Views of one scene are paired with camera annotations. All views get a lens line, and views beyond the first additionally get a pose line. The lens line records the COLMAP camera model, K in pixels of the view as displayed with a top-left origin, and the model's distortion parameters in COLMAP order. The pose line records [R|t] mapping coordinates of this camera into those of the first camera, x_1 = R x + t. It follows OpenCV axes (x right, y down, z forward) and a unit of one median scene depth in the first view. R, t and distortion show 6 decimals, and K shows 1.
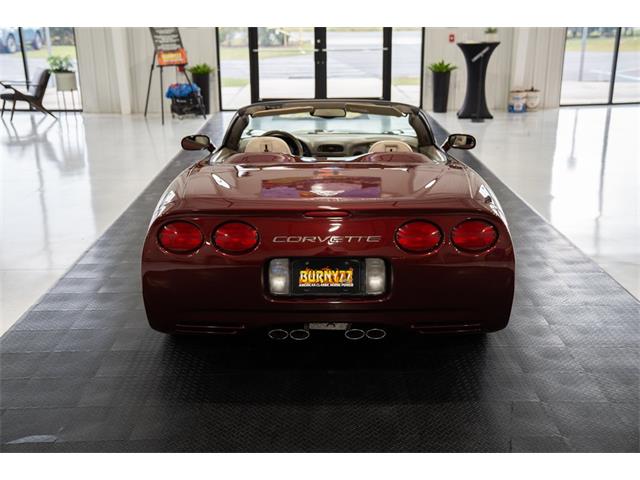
lens RADIAL K [[753.1, 0, 320.0], [0, 753.1, 240.0], [0, 0, 1]] dist [0.075341, 0.002055]
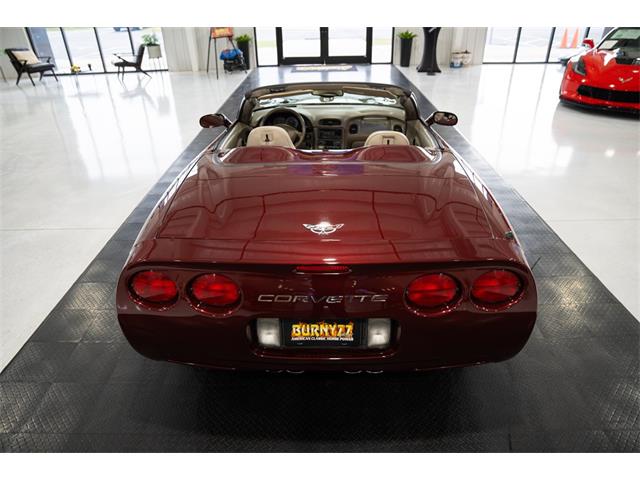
lens RADIAL K [[422.1, 0, 320.0], [0, 422.1, 240.0], [0, 0, 1]] dist [-0.087279, 0.000325]
pose [[0.999861, -0.005432, -0.015765, 0.003332], [0.009122, 0.969621, 0.244443, -0.041657], [0.013958, -0.244553, 0.969536, 0.134327]]
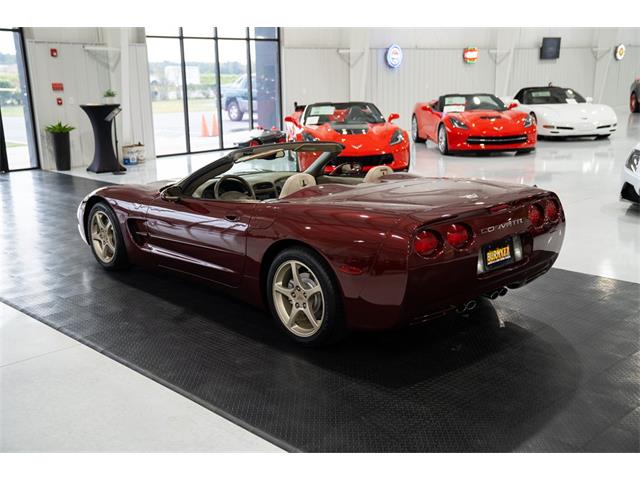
lens RADIAL K [[676.5, 0, 320.0], [0, 676.5, 240.0], [0, 0, 1]] dist [0.061529, 0.005926]
pose [[0.723238, -0.161389, 0.671476, -0.256893], [0.204459, 0.978760, 0.015024, -0.015030], [-0.659639, 0.126423, 0.740874, 0.070219]]
